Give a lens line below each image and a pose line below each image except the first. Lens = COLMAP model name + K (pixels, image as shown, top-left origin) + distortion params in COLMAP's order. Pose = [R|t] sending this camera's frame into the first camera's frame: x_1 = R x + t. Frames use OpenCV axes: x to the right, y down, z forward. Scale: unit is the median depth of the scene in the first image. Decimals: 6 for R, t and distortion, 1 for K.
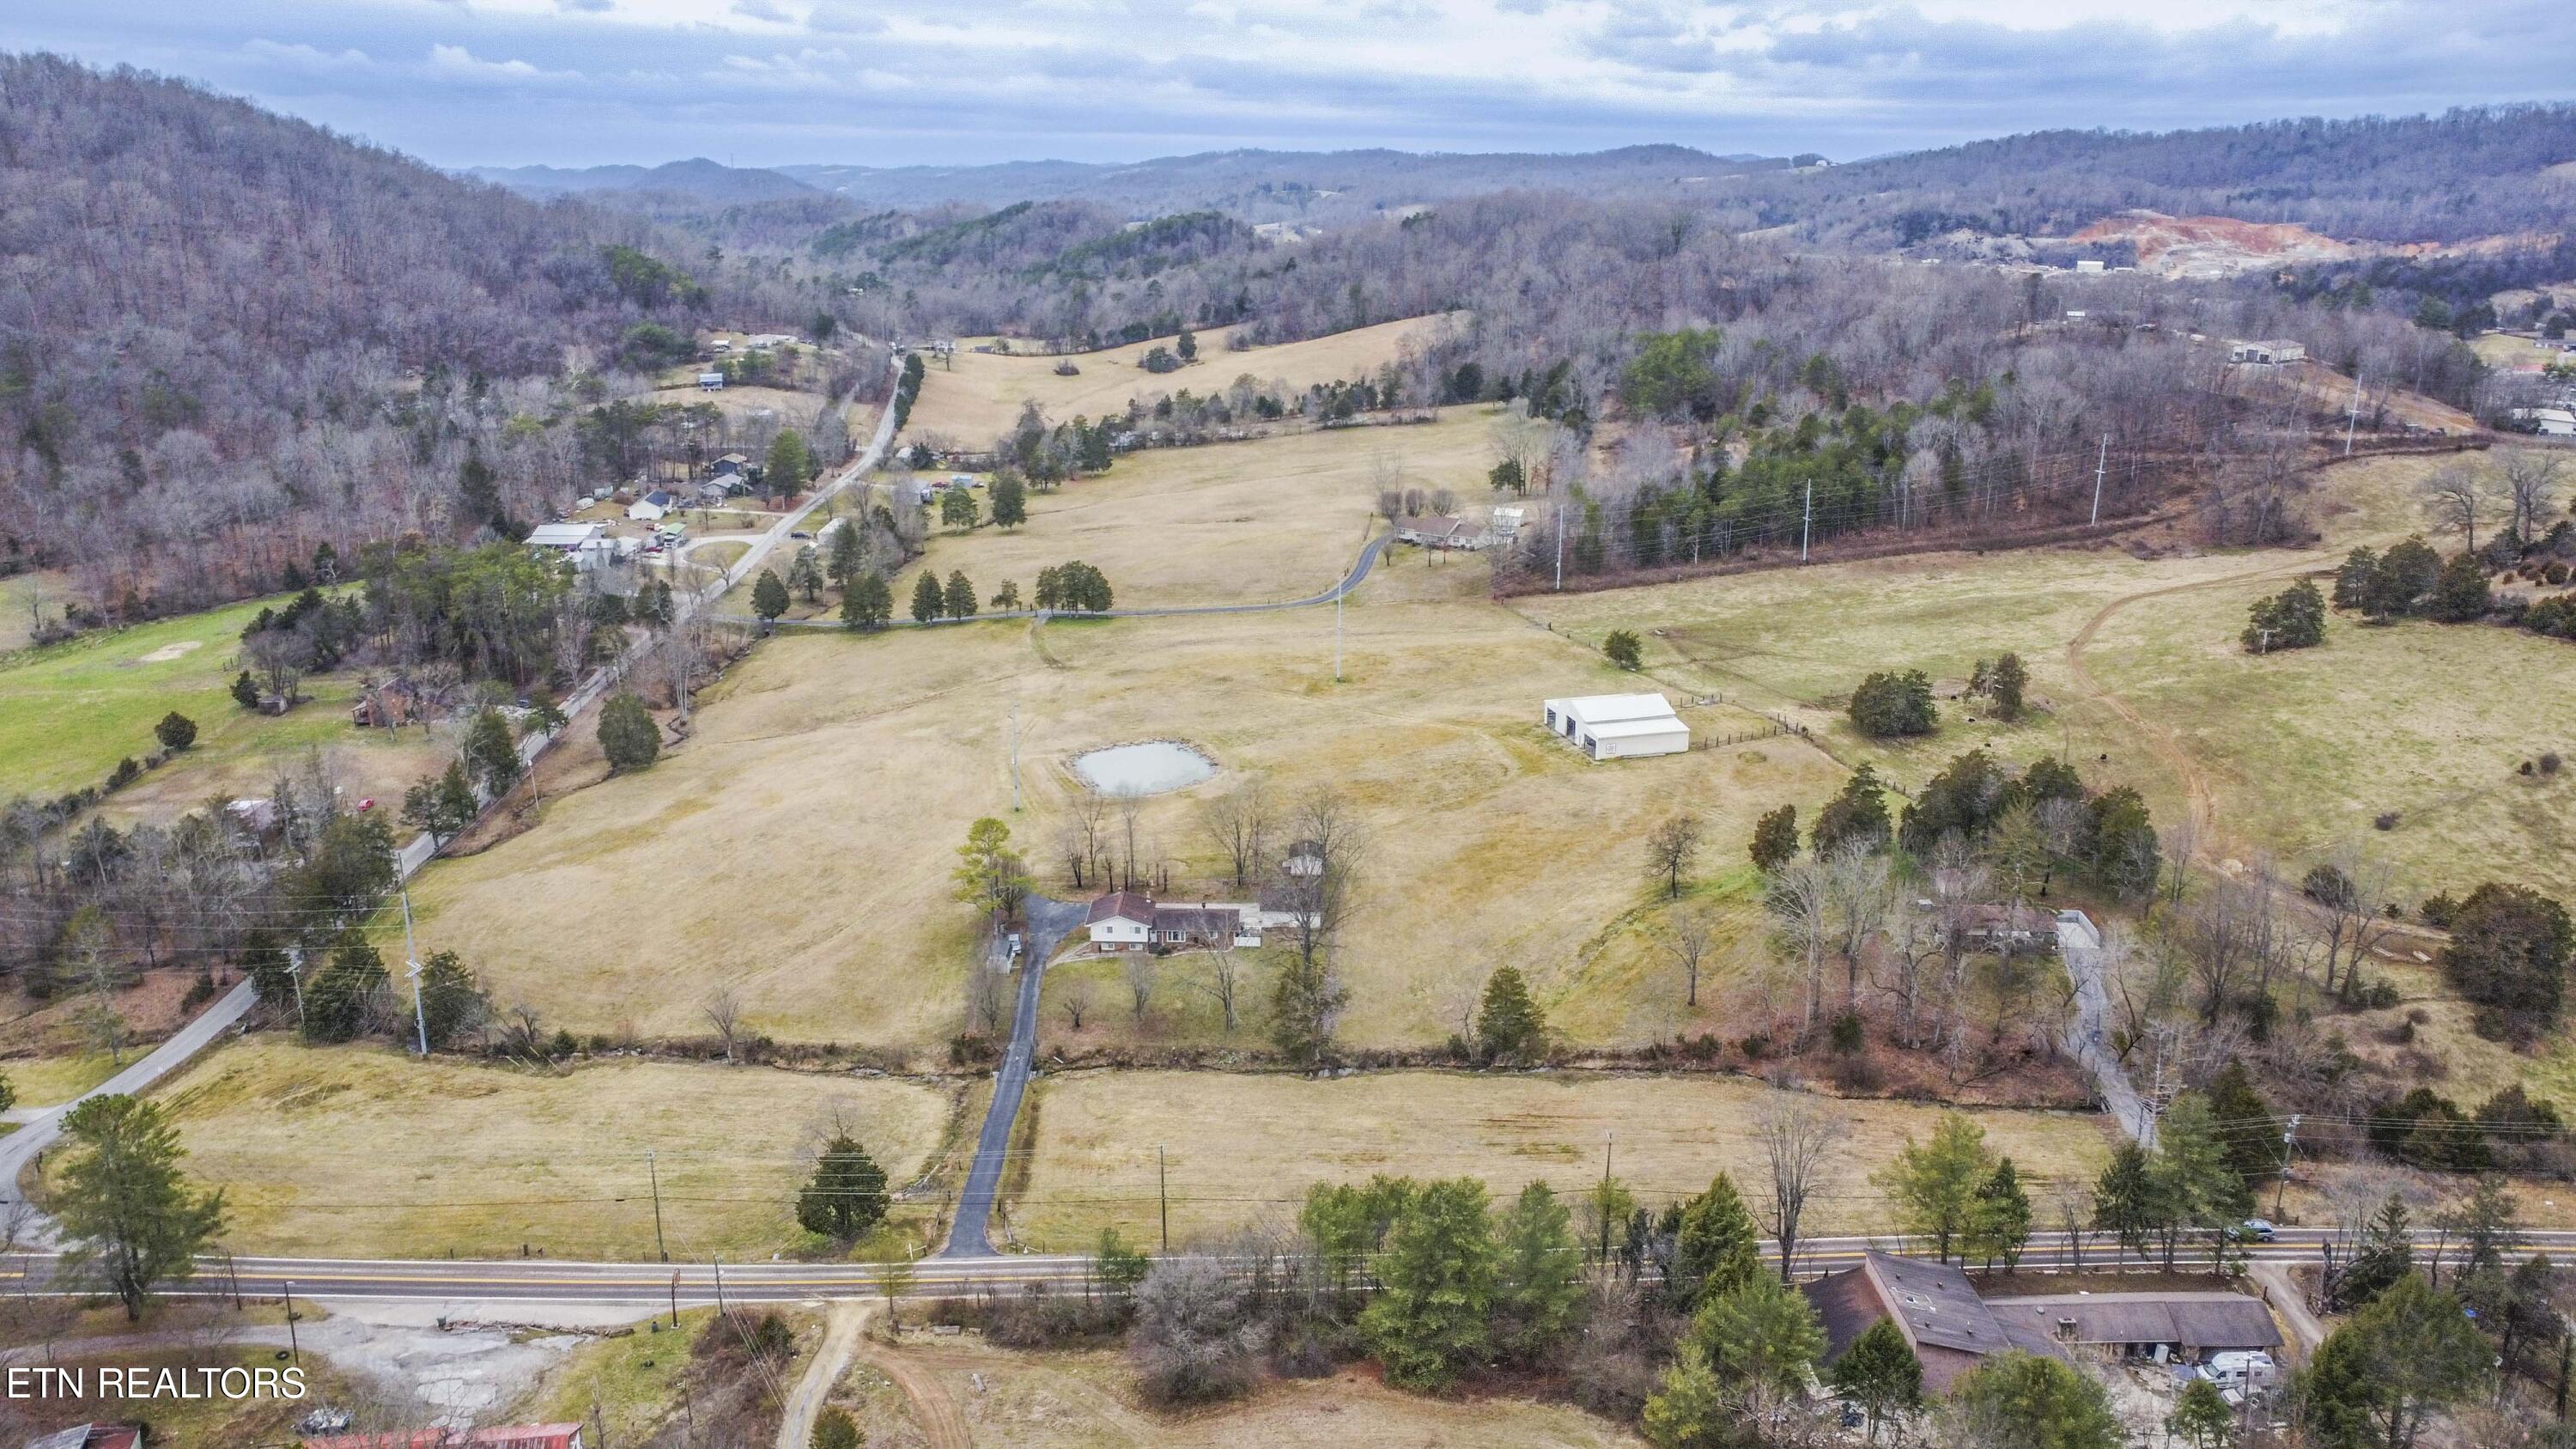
lens RADIAL K [[1915.1, 0, 1276.9], [0, 1915.1, 699.9], [0, 0, 1]] dist [-0.139416, 0.210002]
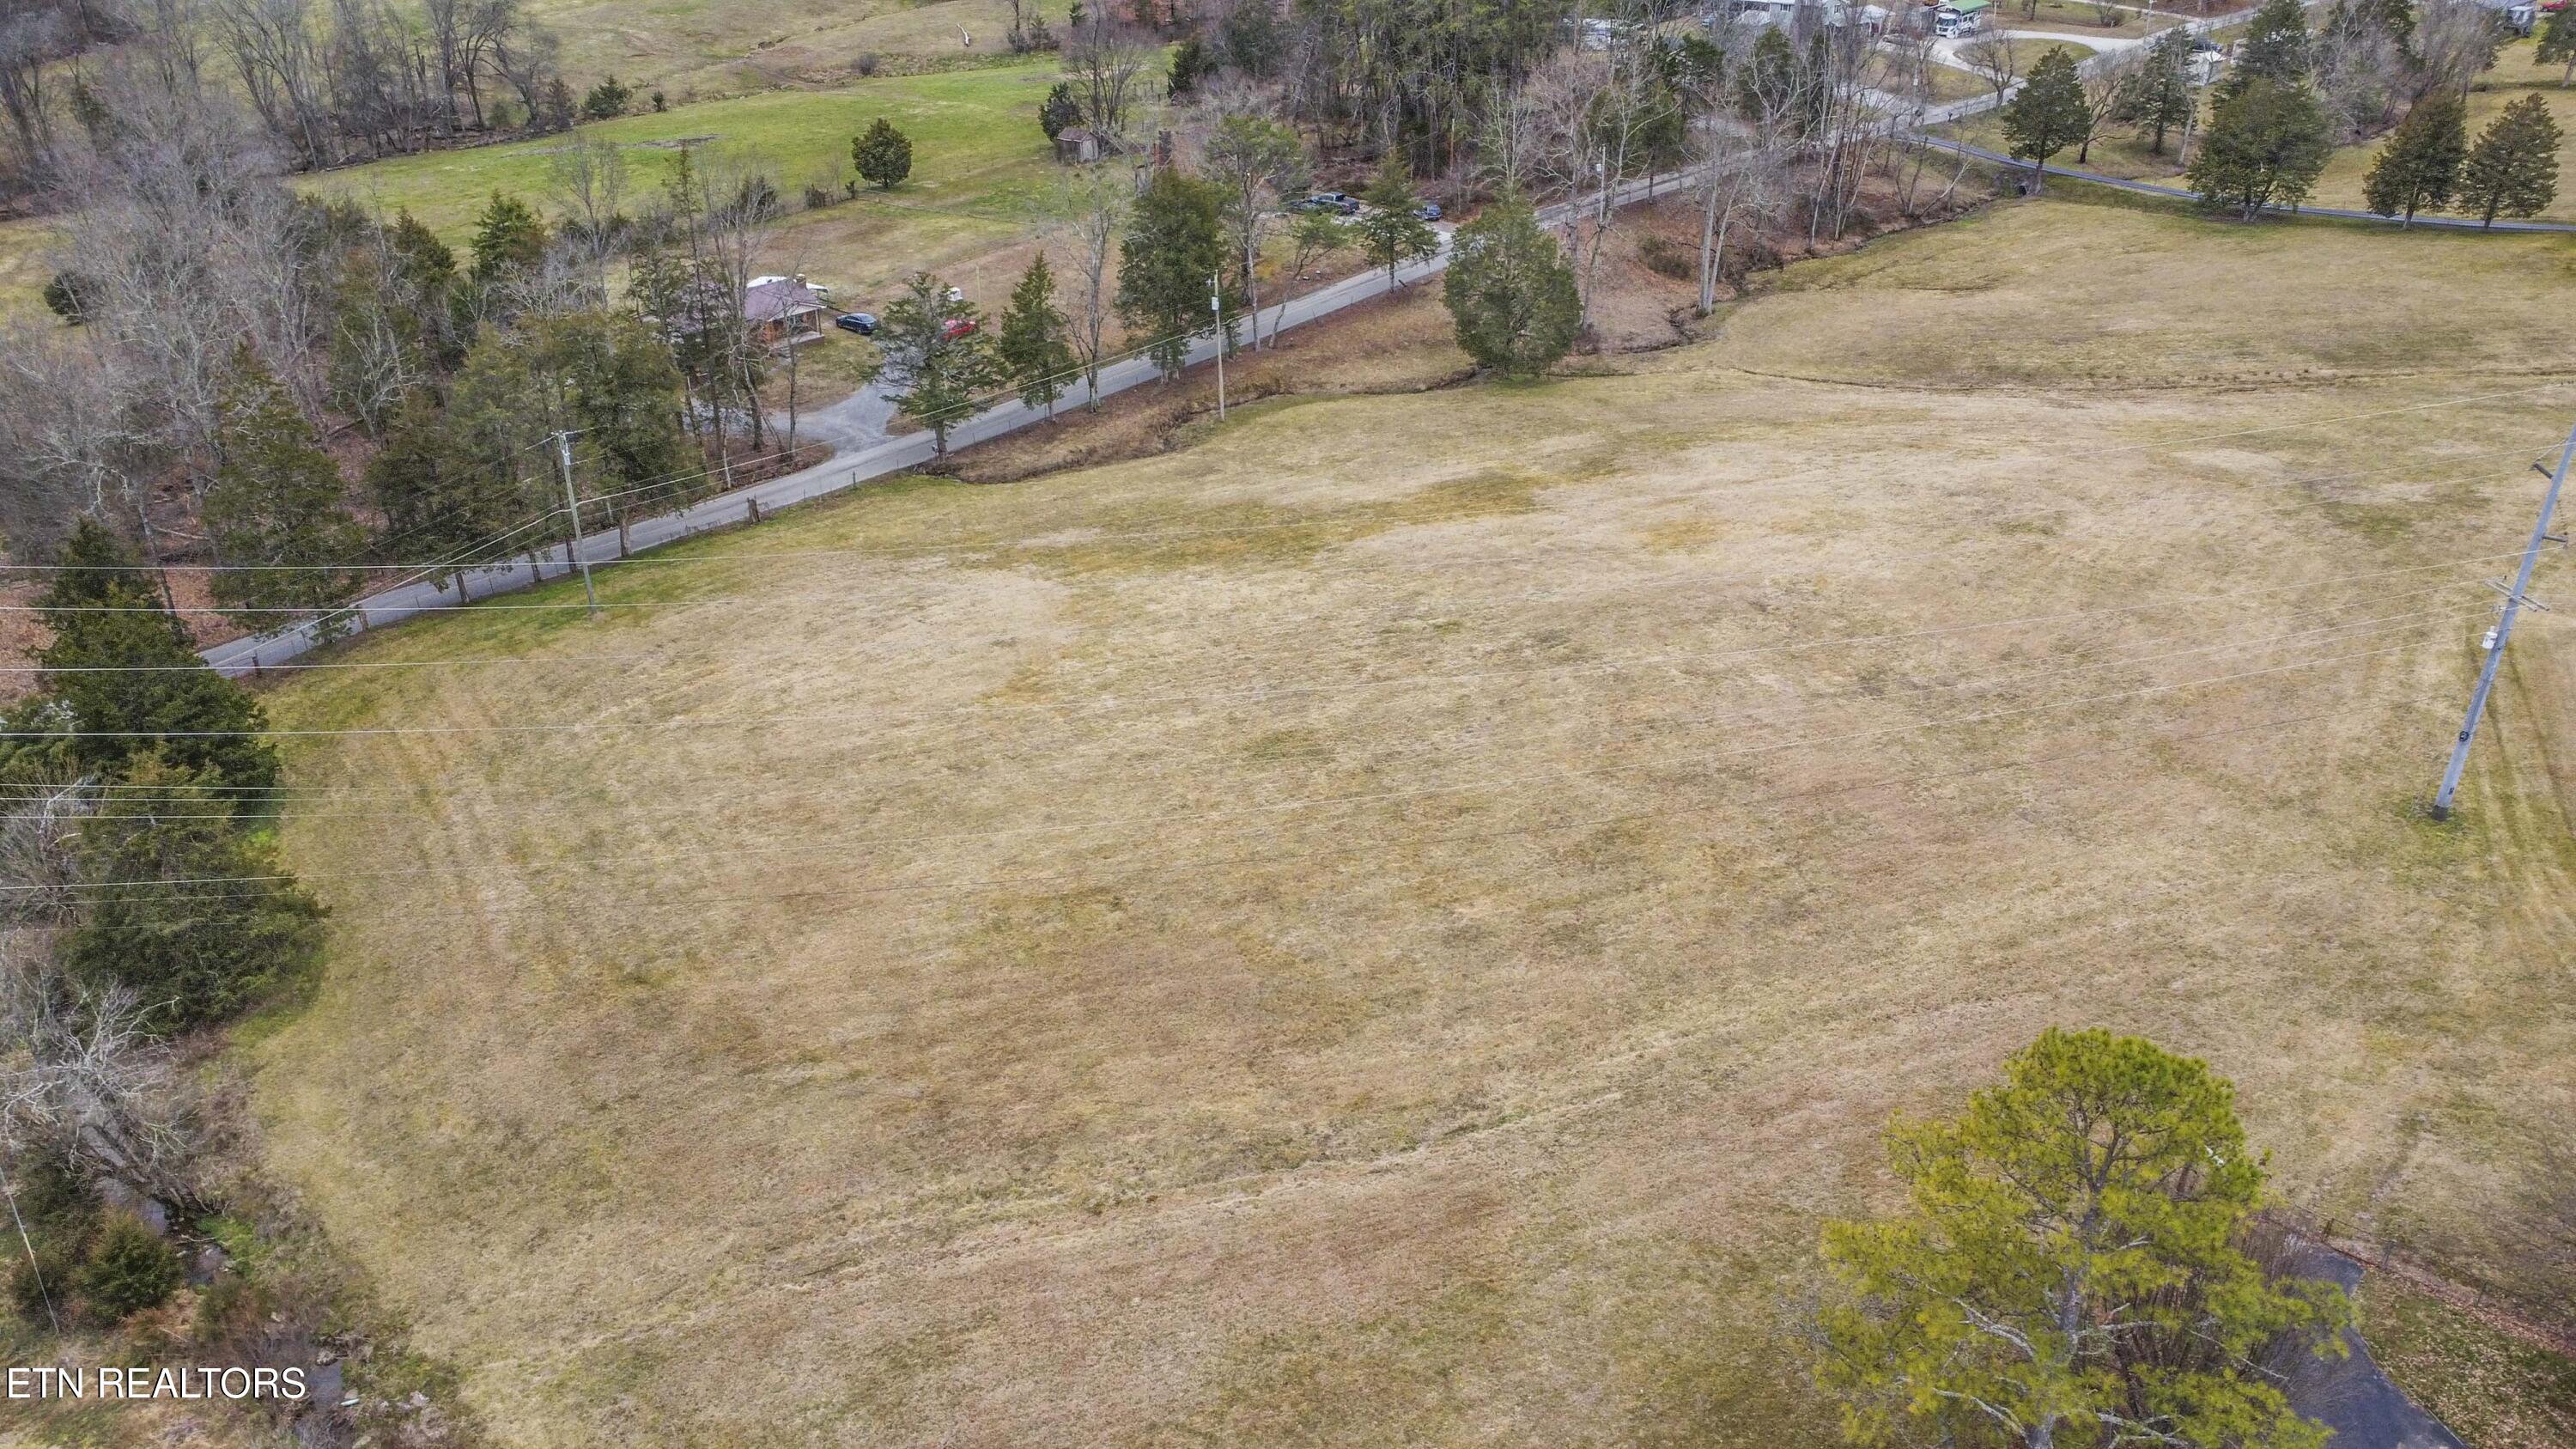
lens RADIAL K [[1915.1, 0, 1296.5], [0, 1915.1, 745.8], [0, 0, 1]] dist [-0.139416, 0.210002]
pose [[0.729412, 0.321988, -0.603557, -0.111569], [-0.197739, 0.943876, 0.264570, 0.012887], [0.654872, -0.073634, 0.752144, 0.800747]]
